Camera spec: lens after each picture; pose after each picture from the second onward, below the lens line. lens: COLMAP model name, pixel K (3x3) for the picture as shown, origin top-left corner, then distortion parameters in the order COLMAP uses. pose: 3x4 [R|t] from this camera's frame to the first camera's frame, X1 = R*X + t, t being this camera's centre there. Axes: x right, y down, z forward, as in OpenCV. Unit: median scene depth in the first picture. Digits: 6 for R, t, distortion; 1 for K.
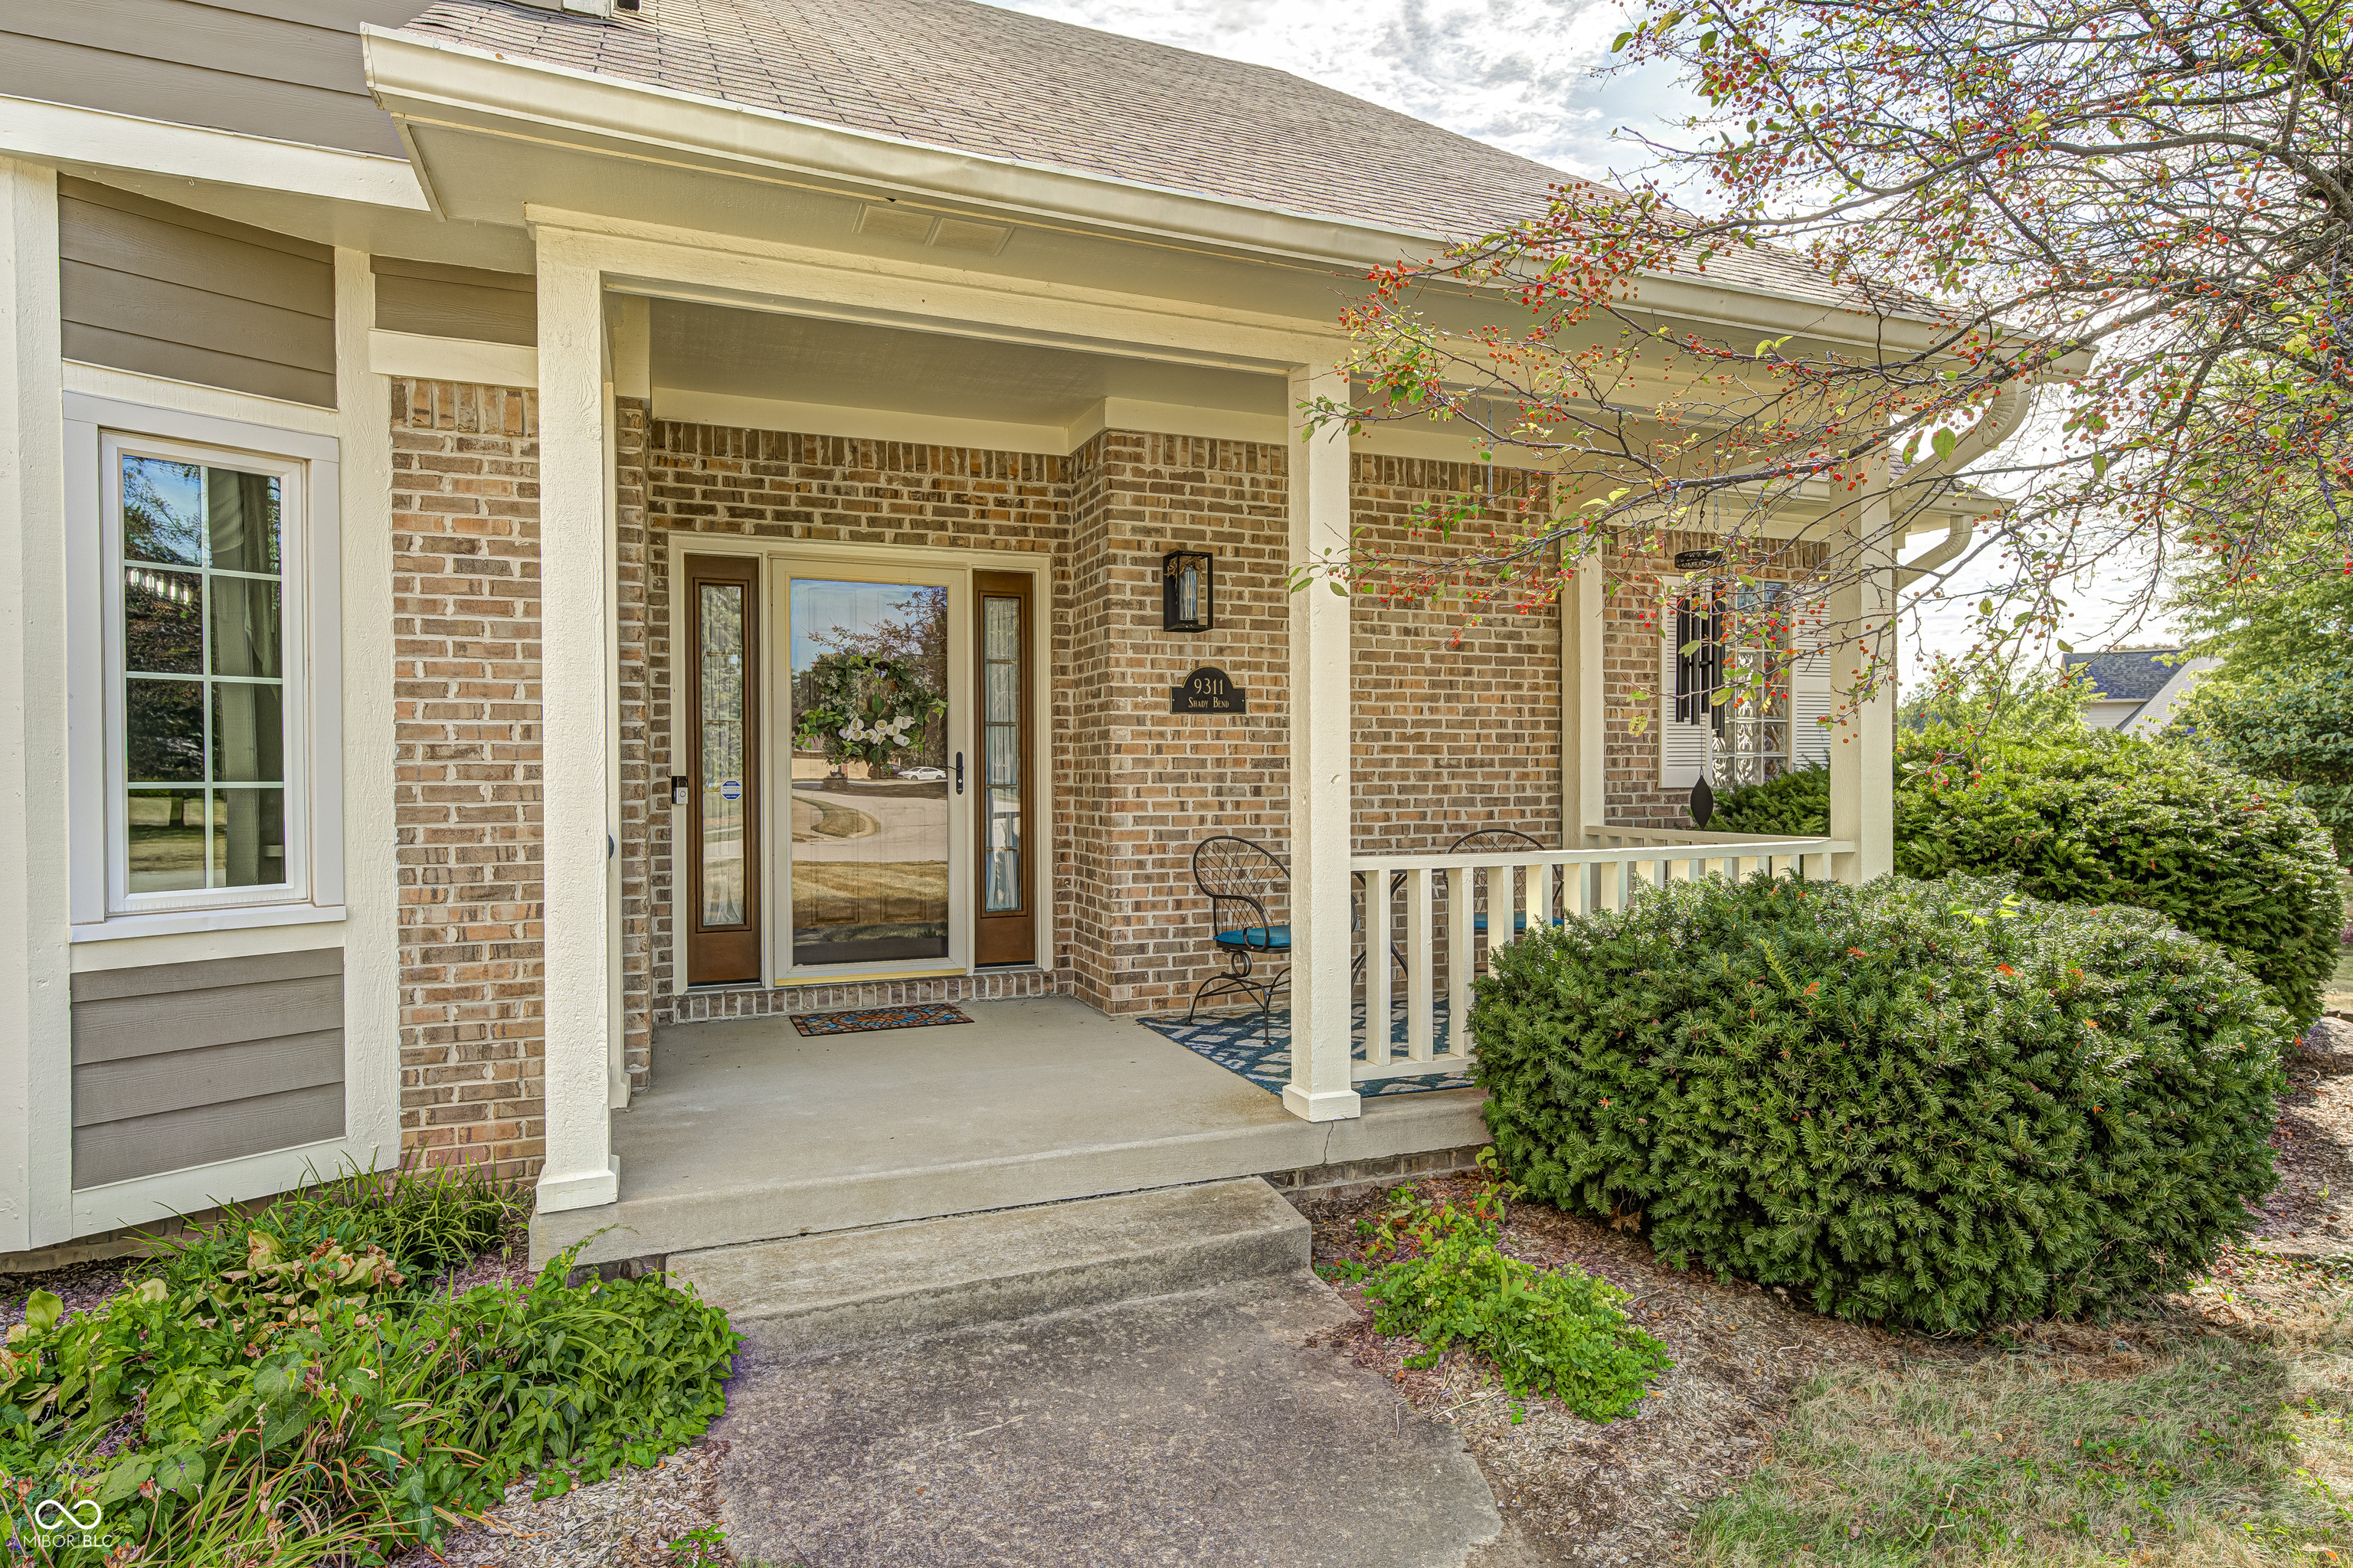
lens RADIAL K [[1249.7, 0, 1174.7], [0, 1249.7, 786.0], [0, 0, 1]] dist [-0.005171, -0.000369]
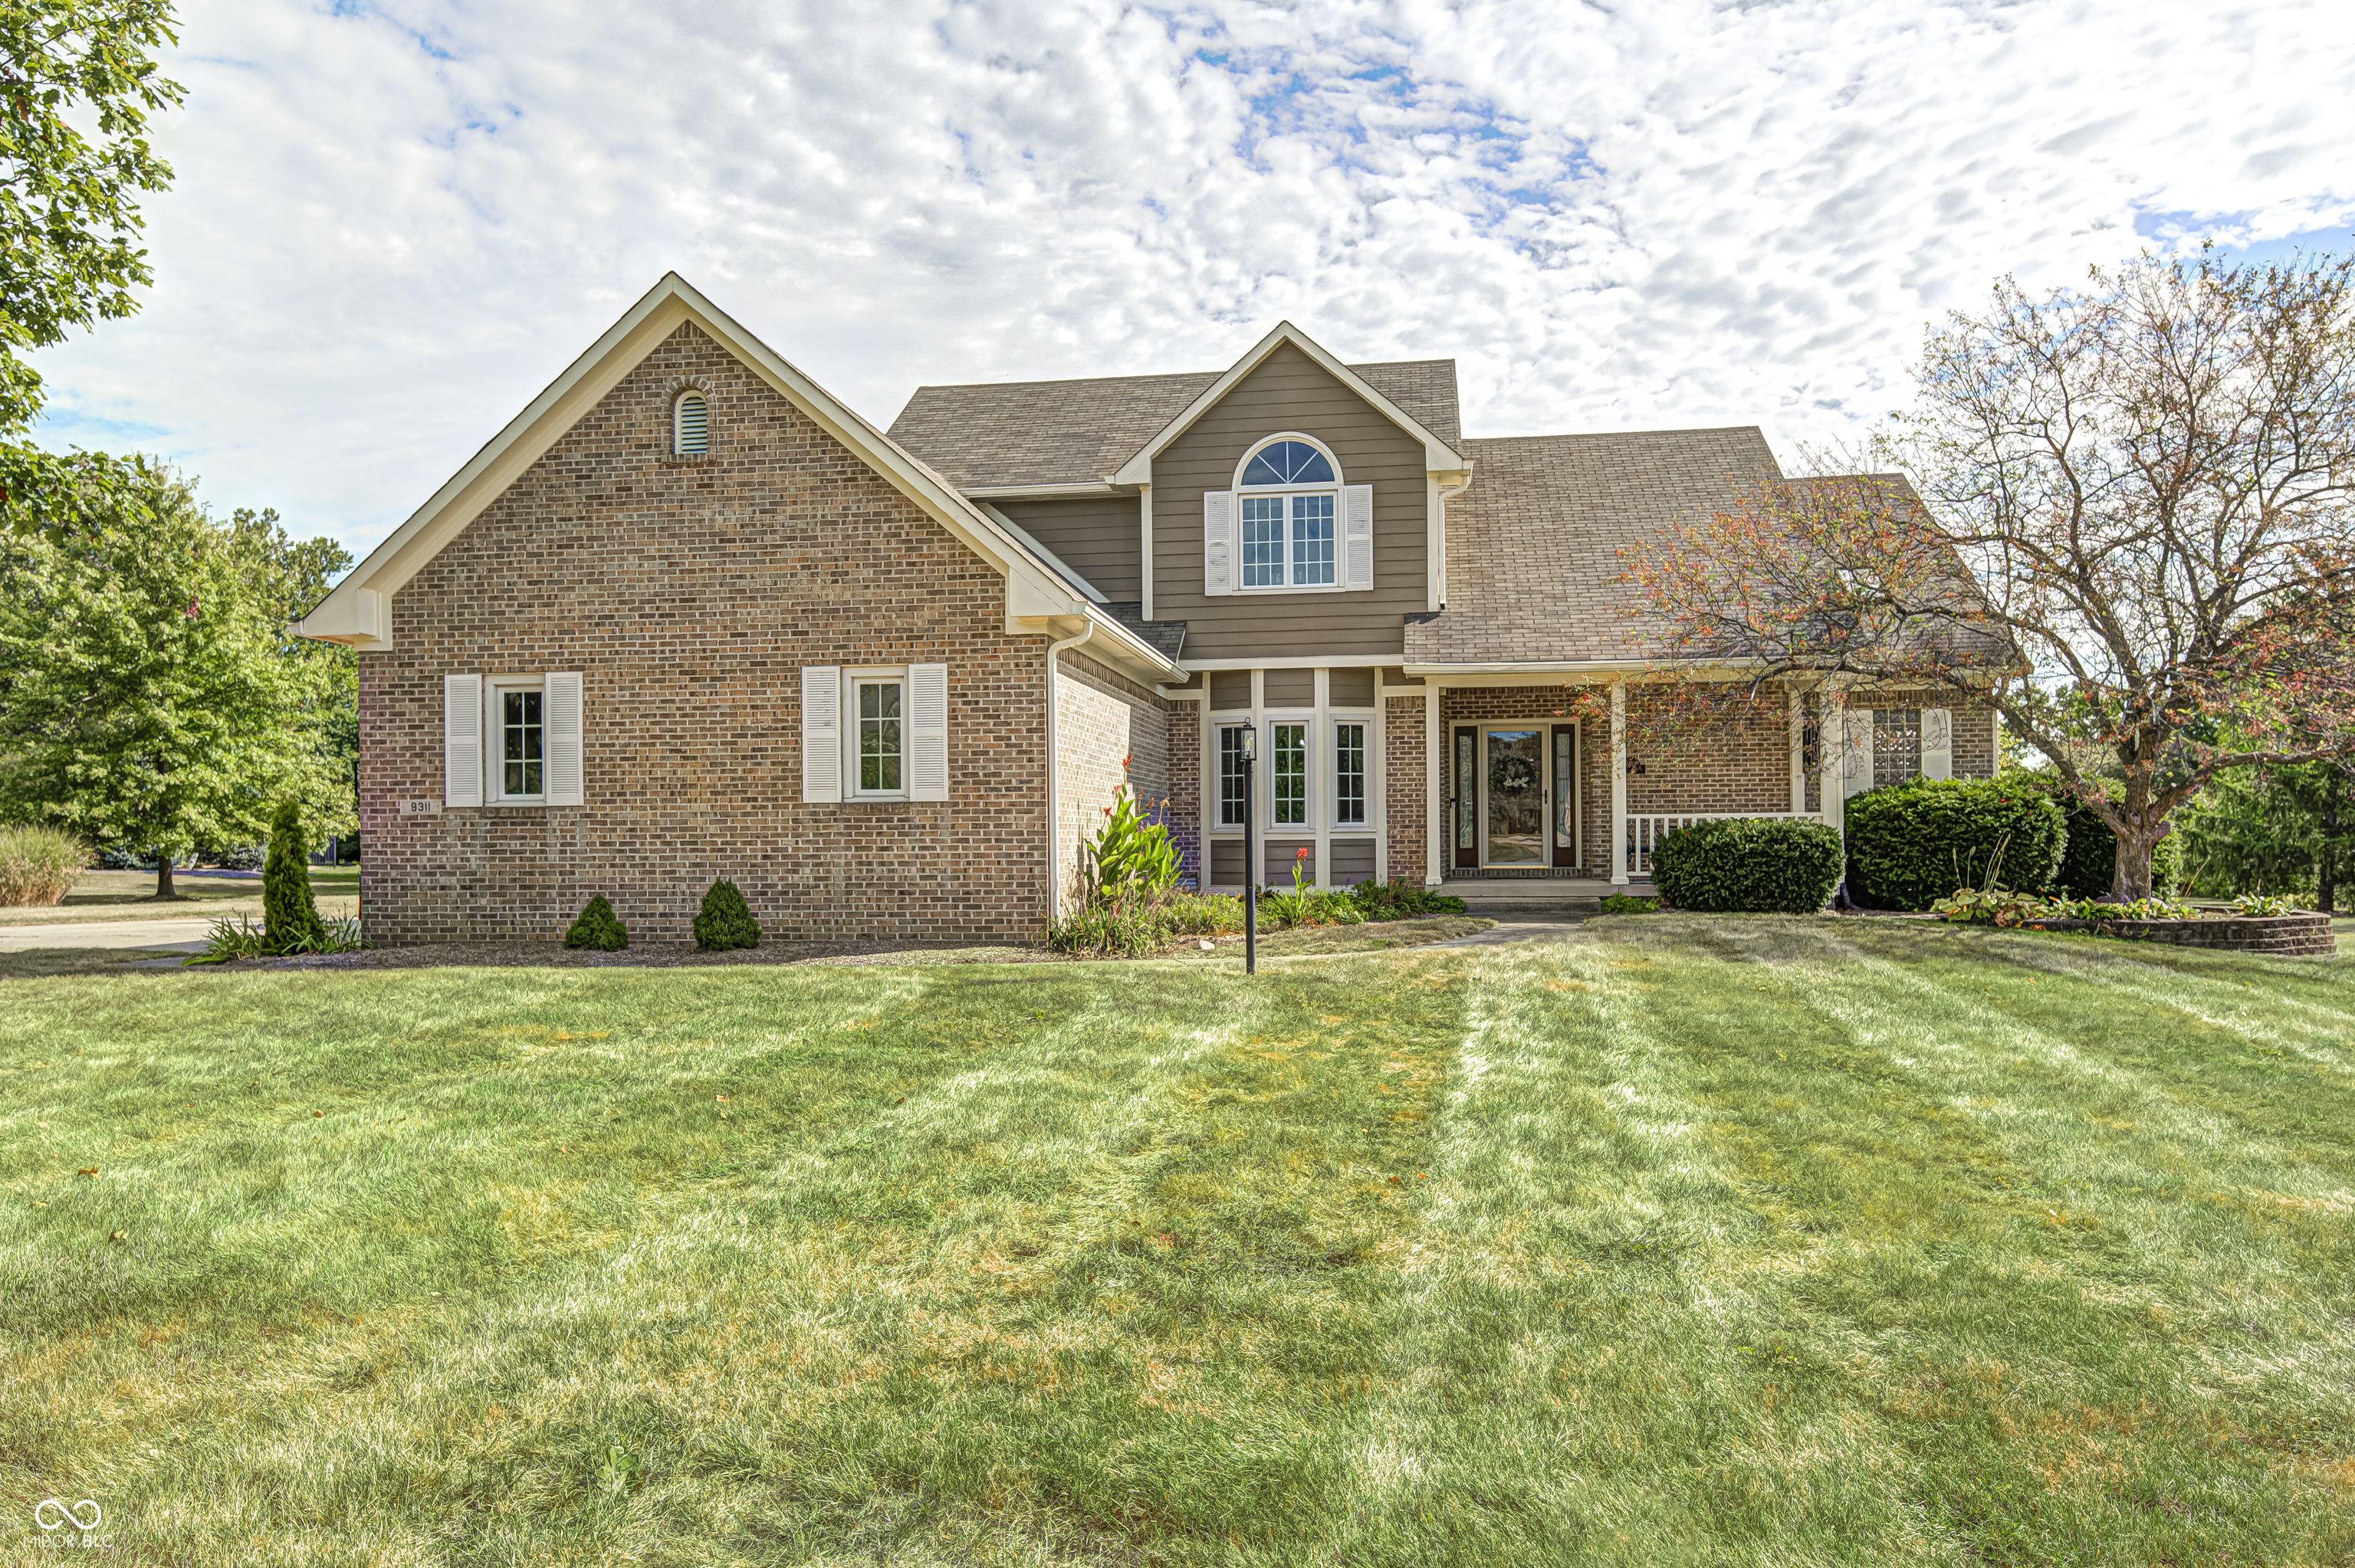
lens RADIAL K [[1686.7, 0, 1172.7], [0, 1686.7, 799.3], [0, 0, 1]] dist [0.008650, -0.000077]
pose [[0.862526, -0.014002, -0.505820, 1.150340], [-0.002711, 0.999475, -0.032290, 0.134300], [0.506006, 0.029222, 0.862035, -3.034214]]
